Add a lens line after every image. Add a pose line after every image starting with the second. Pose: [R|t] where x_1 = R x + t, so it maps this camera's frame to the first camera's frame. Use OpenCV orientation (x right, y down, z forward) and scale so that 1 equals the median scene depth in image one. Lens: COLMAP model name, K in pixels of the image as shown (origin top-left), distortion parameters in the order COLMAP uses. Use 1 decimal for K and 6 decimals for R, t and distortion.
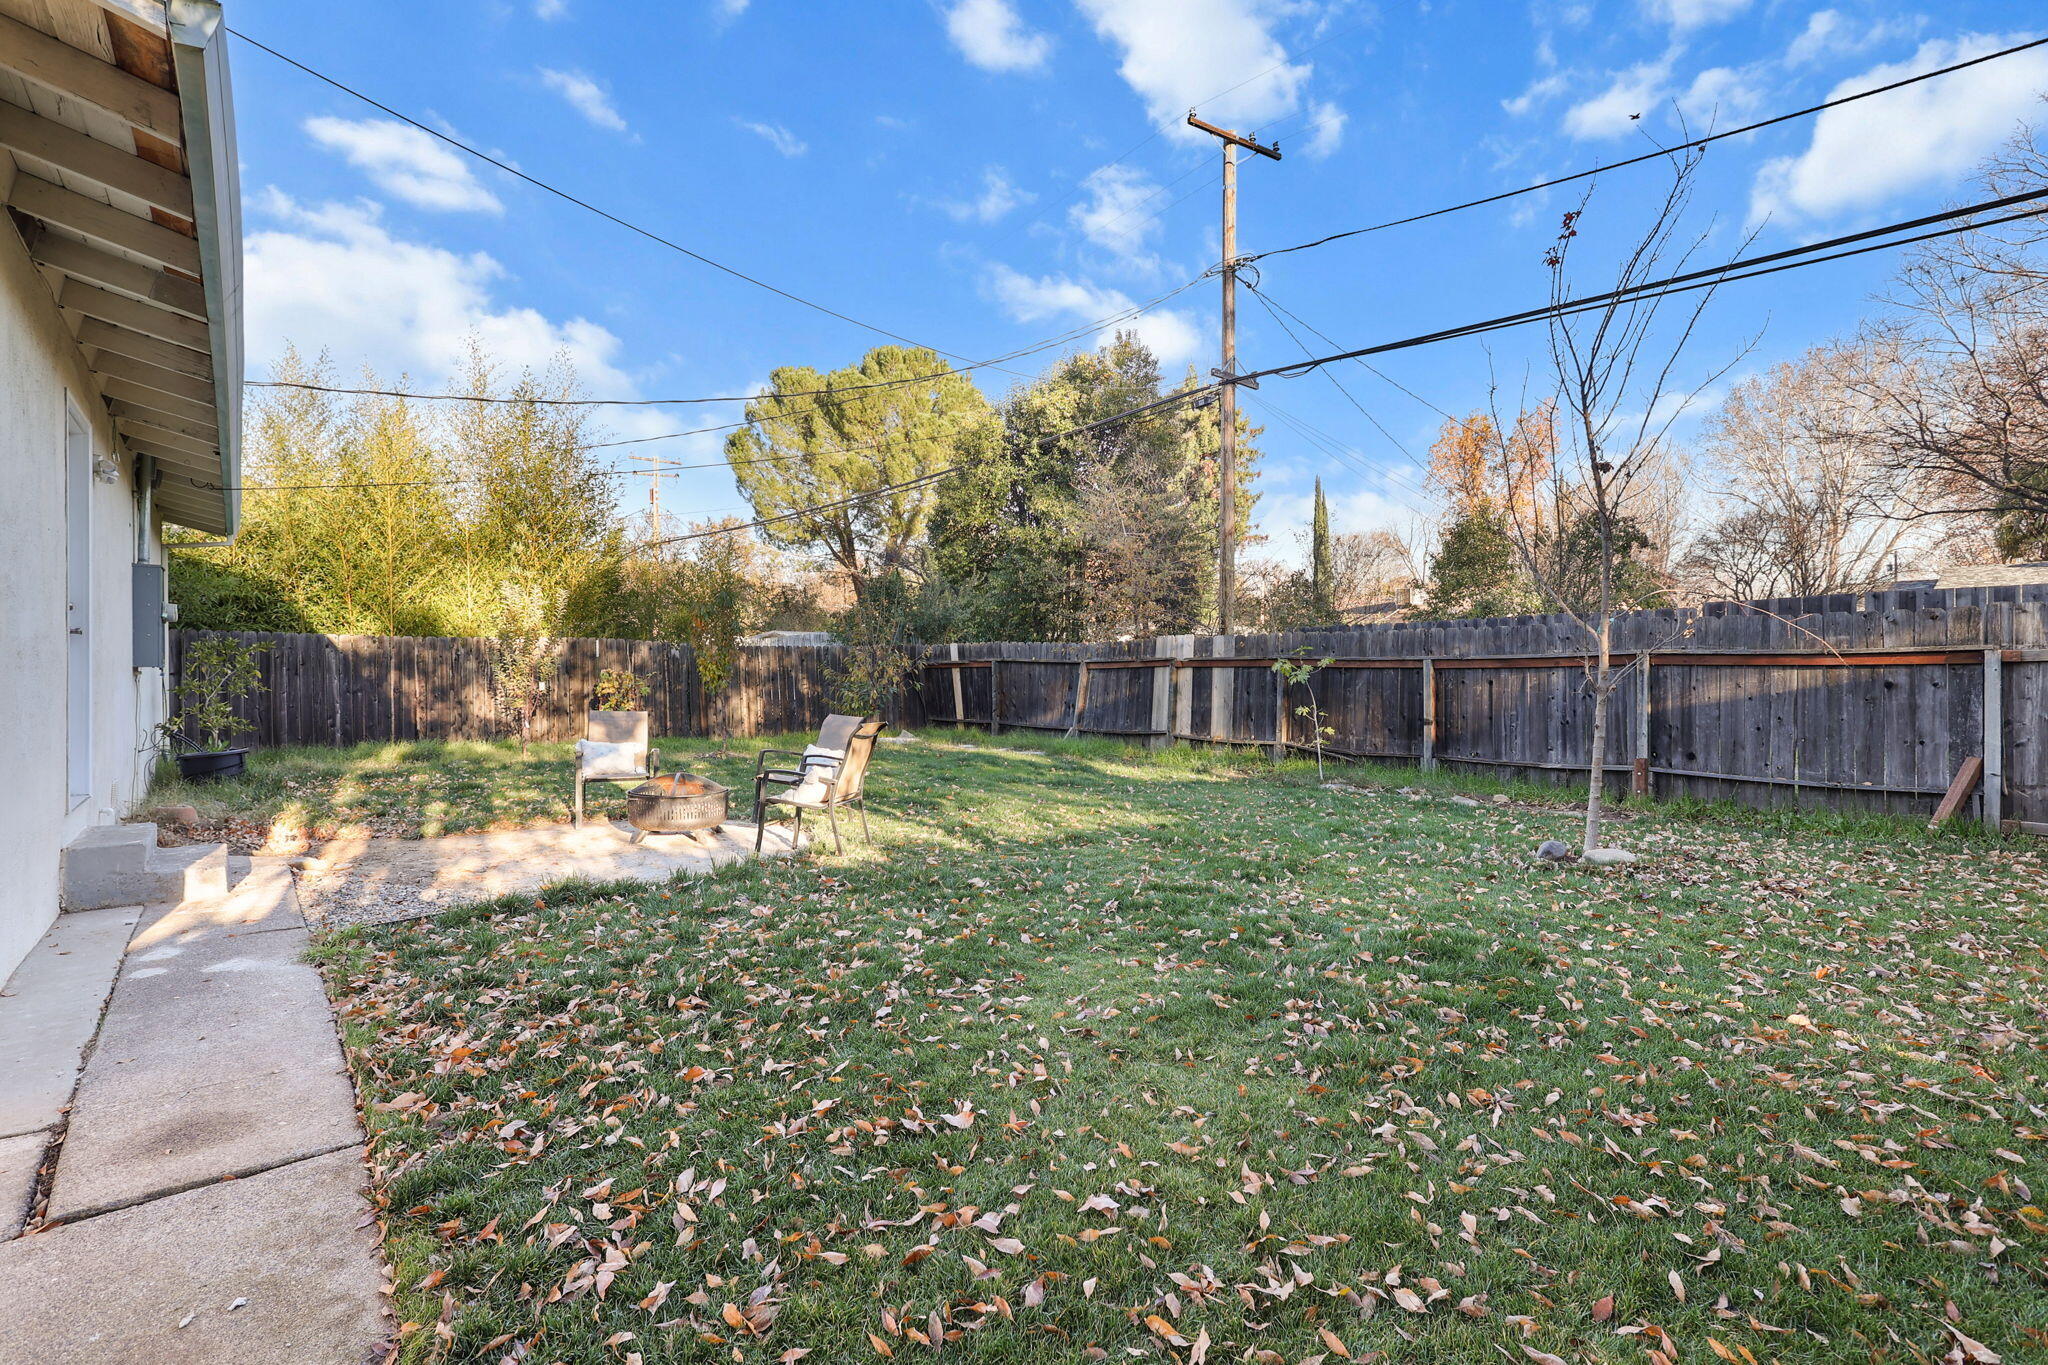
lens RADIAL K [[891.4, 0, 1020.3], [0, 891.4, 669.2], [0, 0, 1]] dist [0.001083, 0.000226]
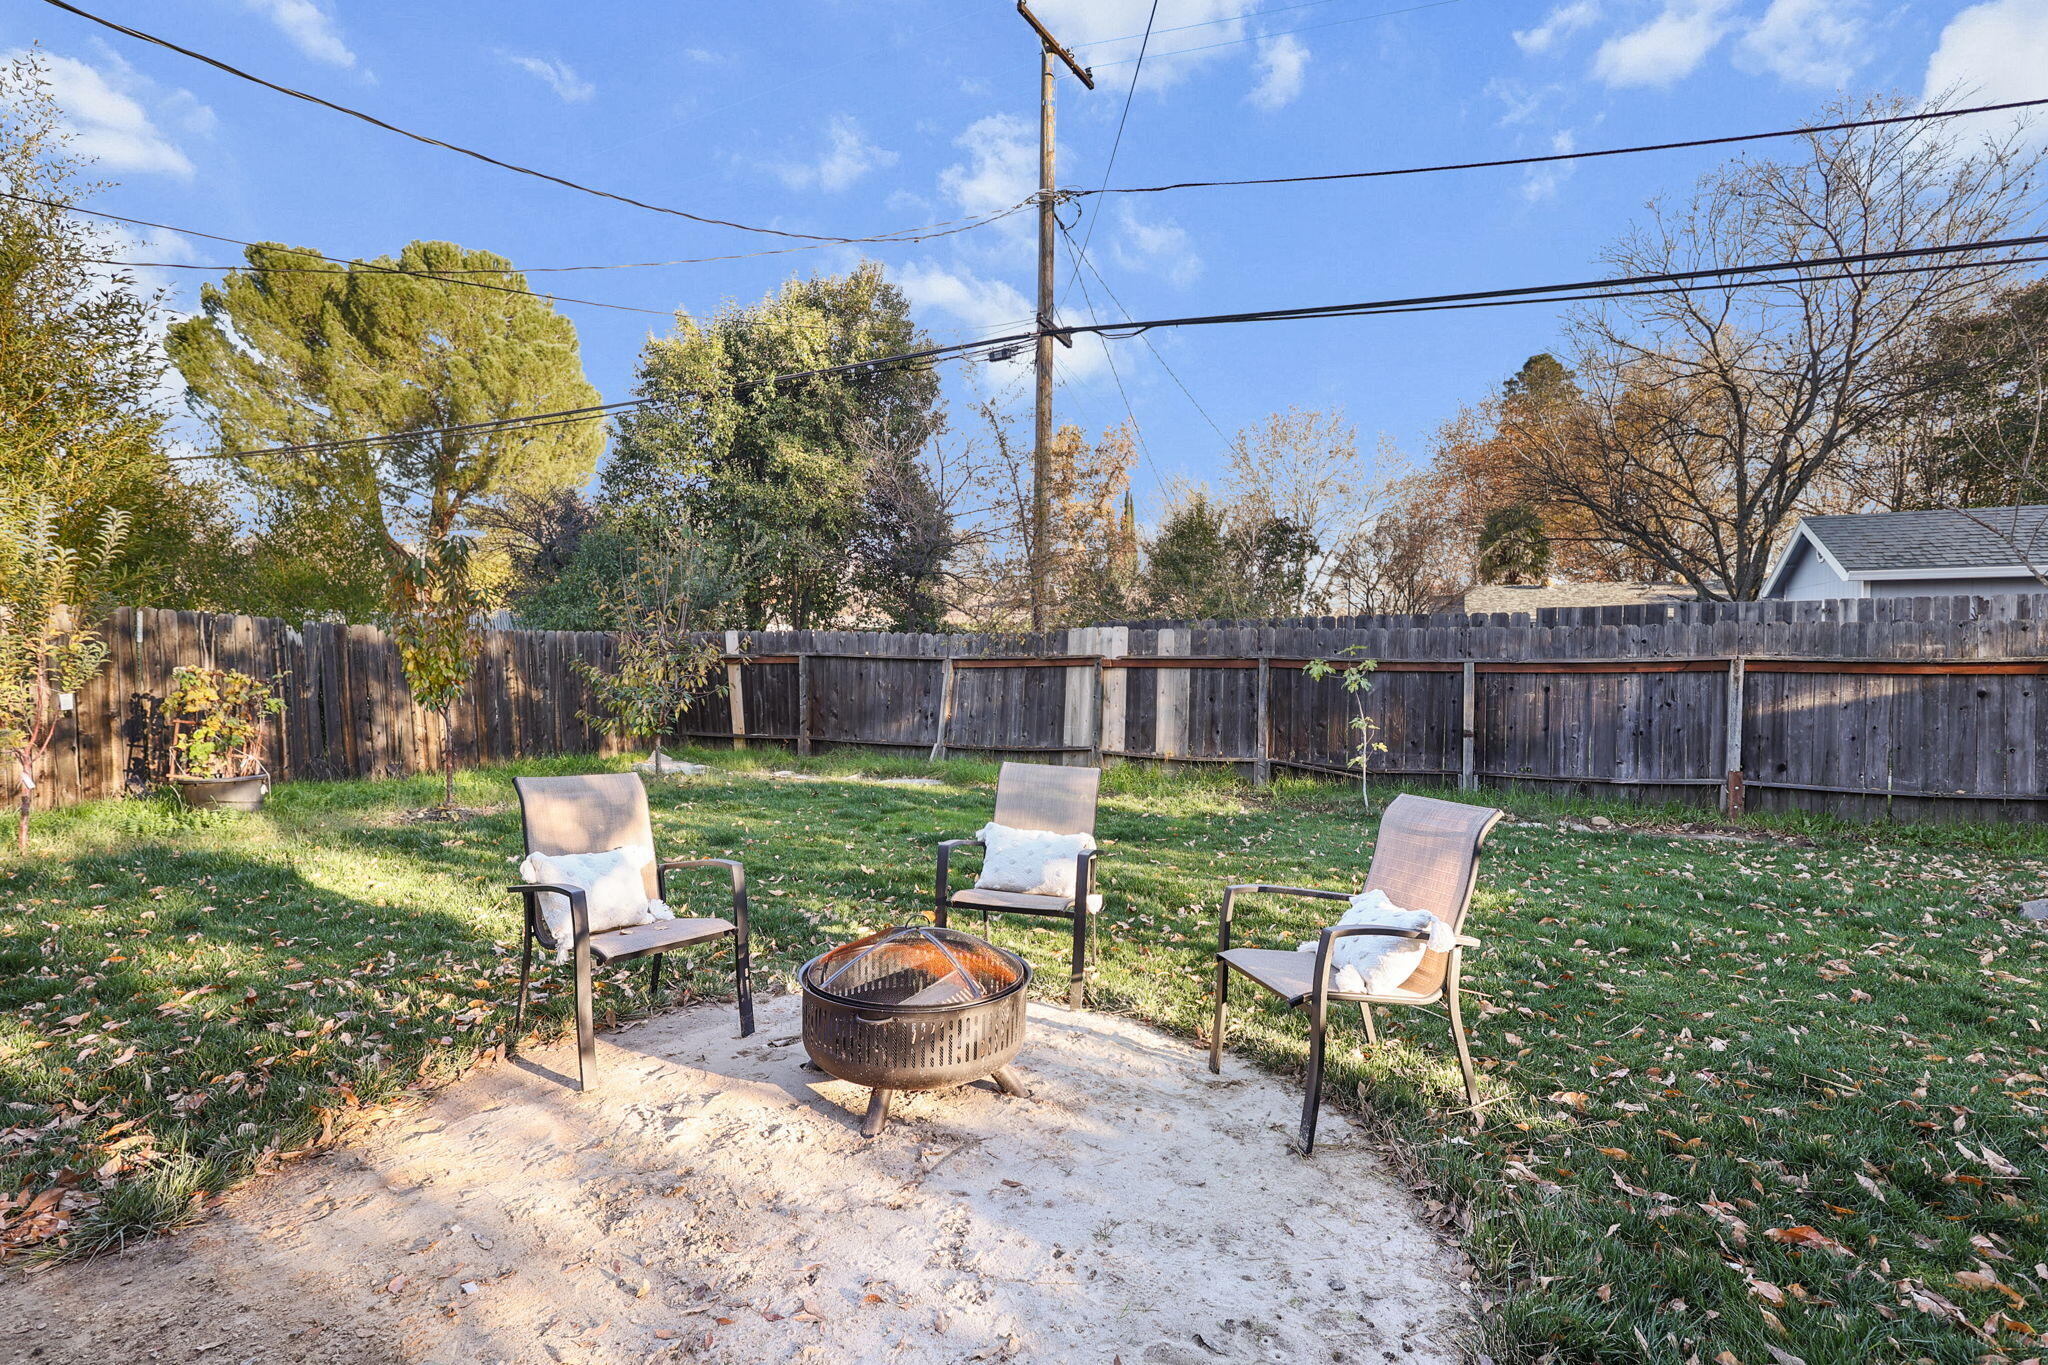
lens RADIAL K [[945.1, 0, 1018.0], [0, 945.1, 689.1], [0, 0, 1]] dist [0.001375, 0.000394]
pose [[0.907252, -0.001655, 0.420584, -0.255920], [-0.009072, 0.999683, 0.023505, -0.001769], [-0.420489, -0.025141, 0.906949, 0.262349]]
